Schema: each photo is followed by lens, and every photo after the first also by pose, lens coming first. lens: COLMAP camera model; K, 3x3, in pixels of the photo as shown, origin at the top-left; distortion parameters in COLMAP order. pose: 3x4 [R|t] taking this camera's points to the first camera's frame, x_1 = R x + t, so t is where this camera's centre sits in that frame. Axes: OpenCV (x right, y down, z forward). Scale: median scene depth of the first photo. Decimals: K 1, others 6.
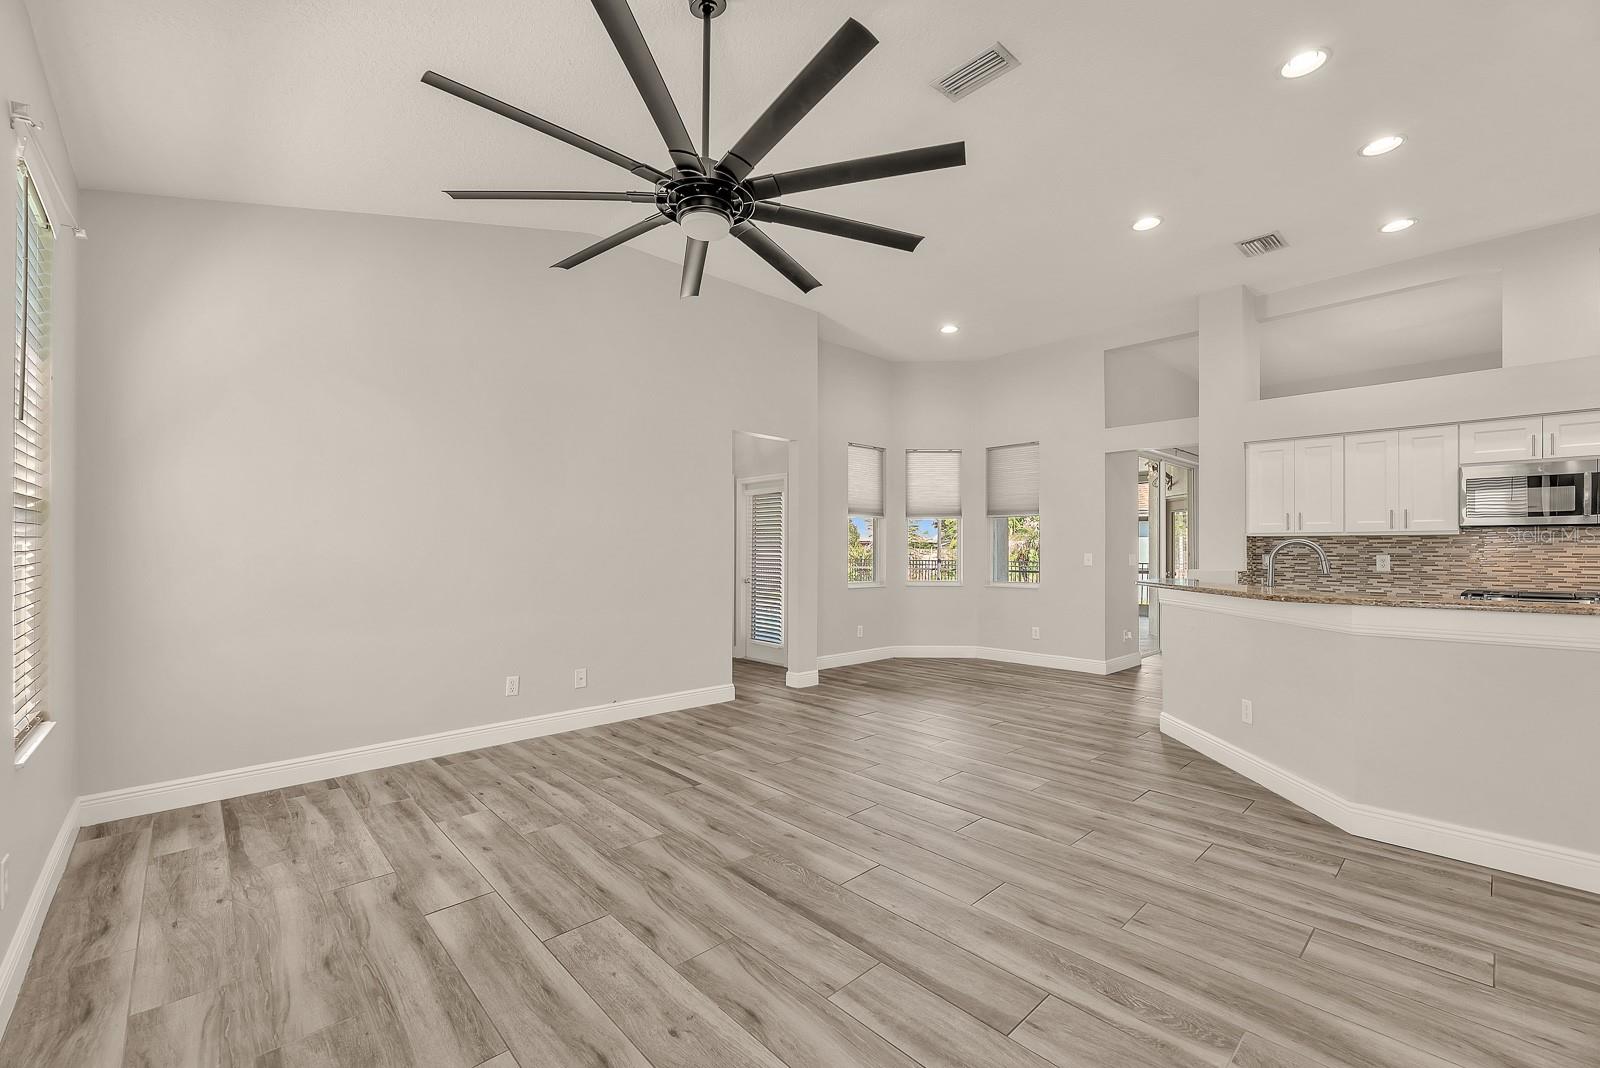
lens RADIAL K [[660.9, 0, 794.7], [0, 660.9, 546.3], [0, 0, 1]] dist [-0.002032, 0.000903]
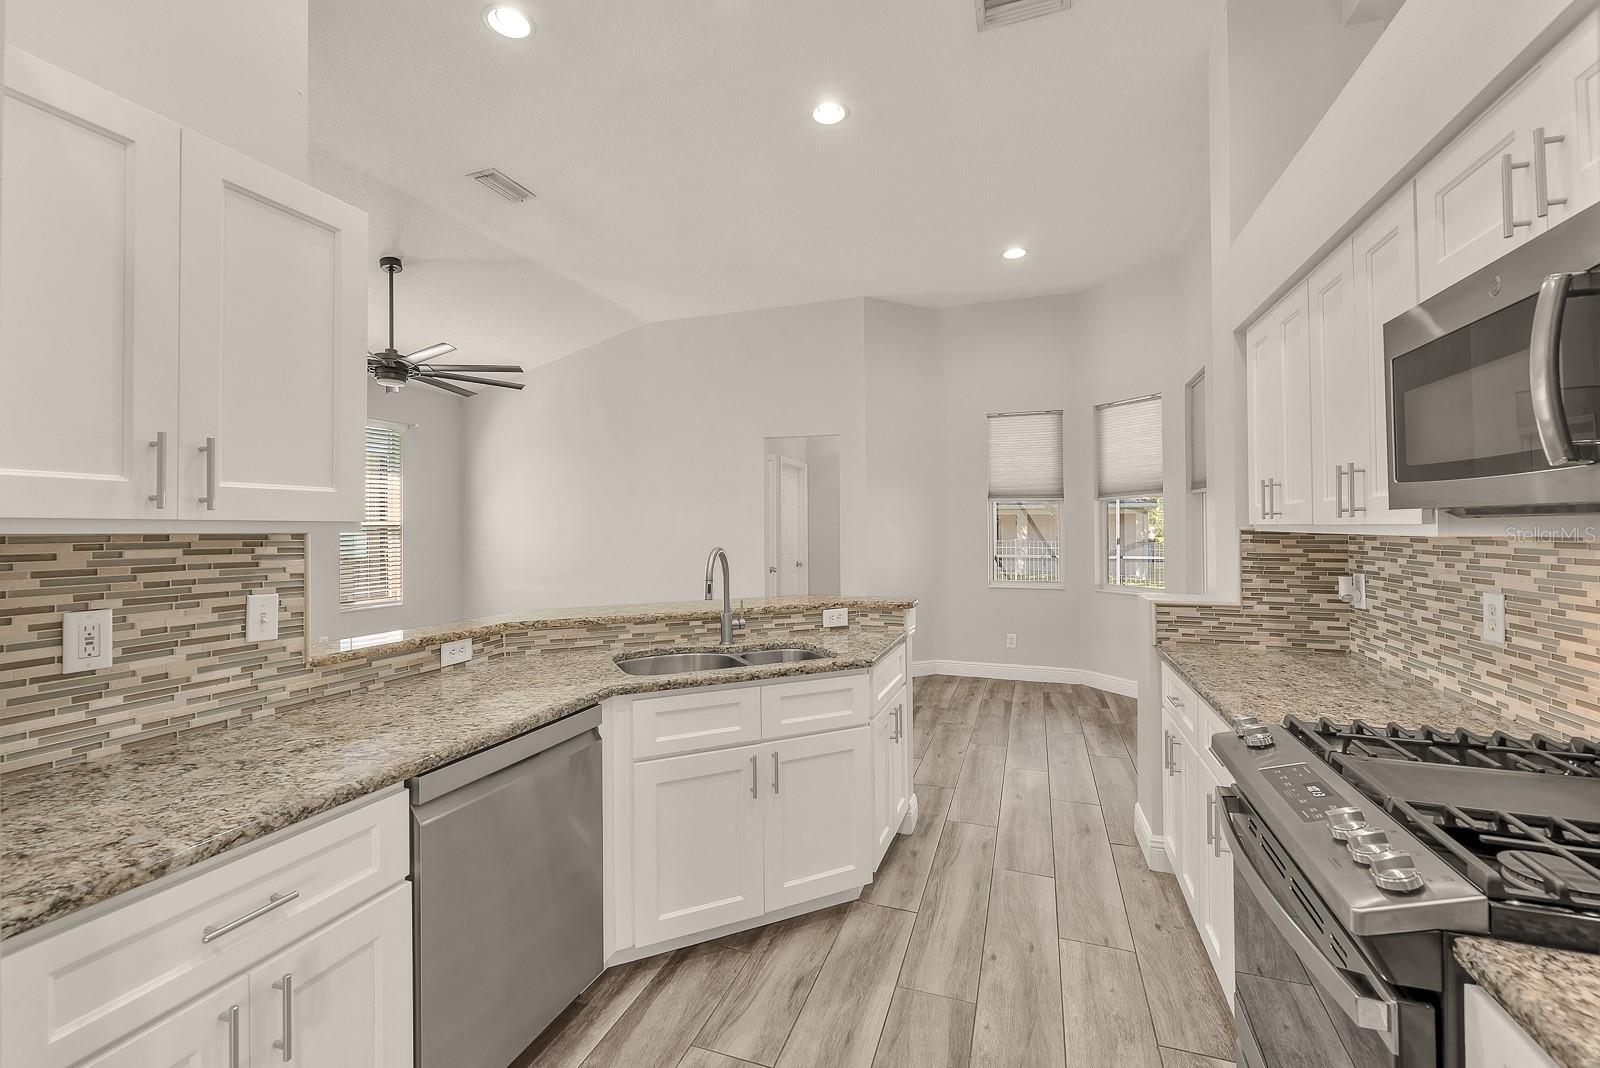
lens RADIAL K [[674.7, 0, 795.8], [0, 674.7, 519.5], [0, 0, 1]] dist [-0.001636, -0.000384]
pose [[0.467973, -0.012600, -0.883653, 1.200037], [0.009338, 0.999913, -0.009312, -0.027607], [0.883694, -0.003894, 0.468050, 0.623609]]
